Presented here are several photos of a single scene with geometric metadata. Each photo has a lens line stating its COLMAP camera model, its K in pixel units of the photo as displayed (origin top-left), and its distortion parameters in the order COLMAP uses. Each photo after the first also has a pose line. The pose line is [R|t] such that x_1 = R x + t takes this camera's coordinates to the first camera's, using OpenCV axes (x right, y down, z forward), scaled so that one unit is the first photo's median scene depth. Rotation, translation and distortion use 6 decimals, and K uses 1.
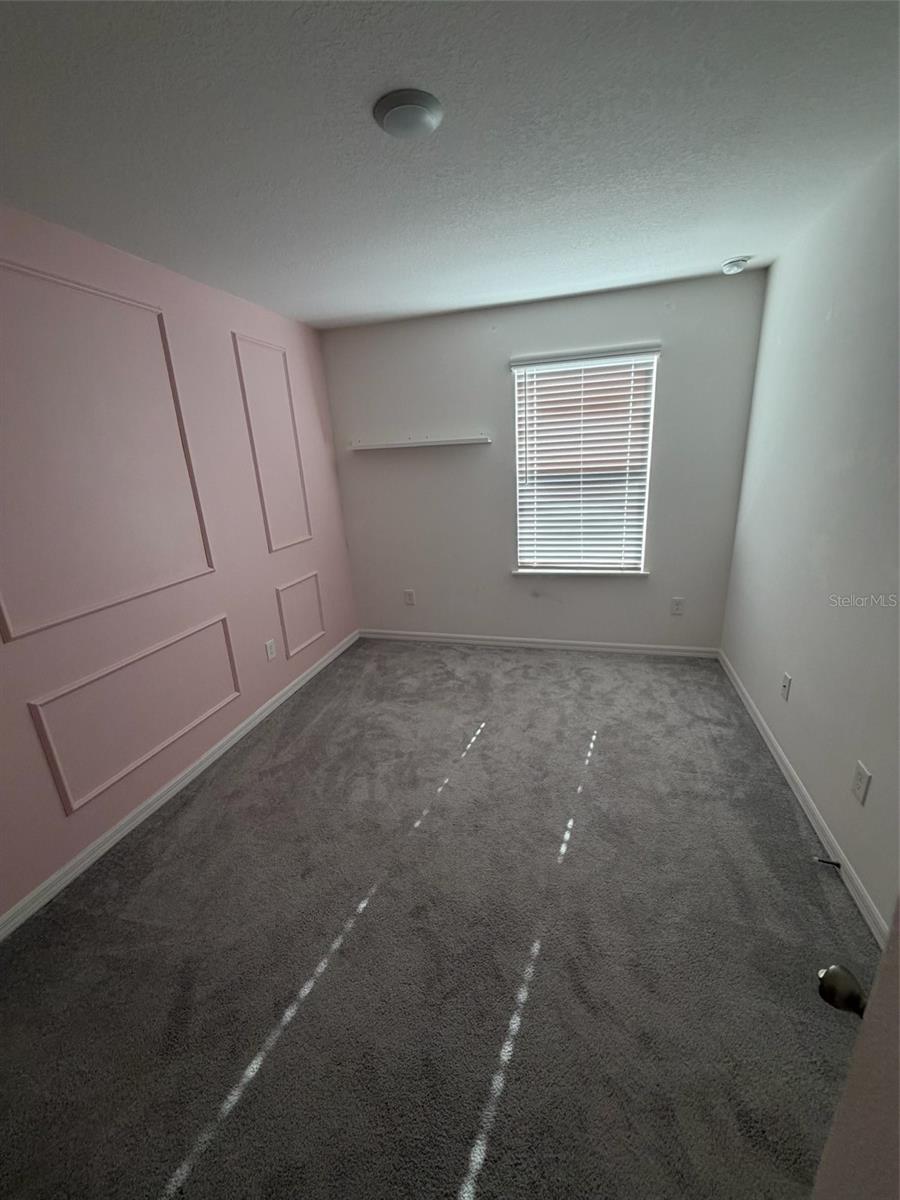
lens RADIAL K [[475.4, 0, 457.5], [0, 475.4, 604.5], [0, 0, 1]] dist [-0.000705, -0.001310]
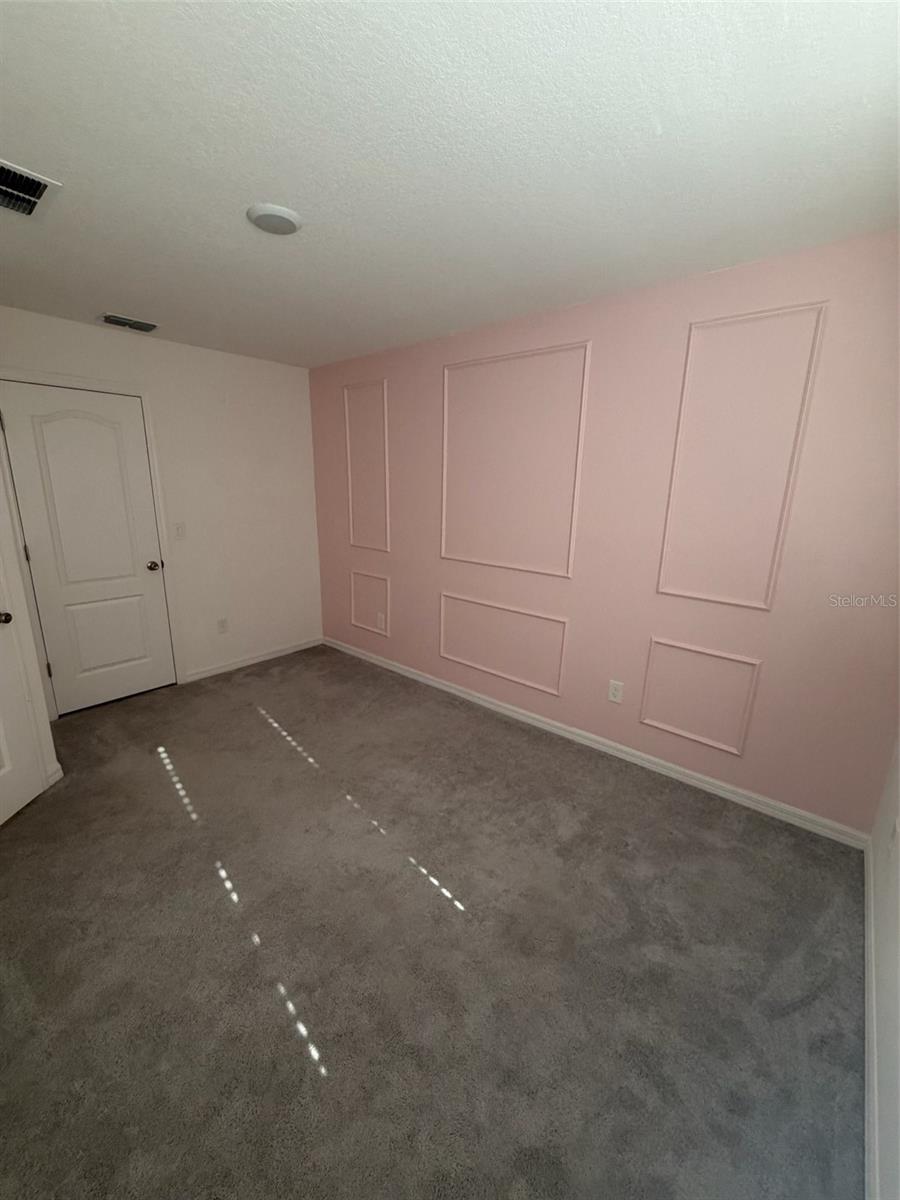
lens RADIAL K [[475.4, 0, 459.8], [0, 475.4, 592.8], [0, 0, 1]] dist [-0.000705, -0.001310]
pose [[-0.416797, 0.255754, -0.872279, 0.463887], [-0.275380, 0.878982, 0.389303, -0.338871], [0.866283, 0.402468, -0.295928, 0.935620]]
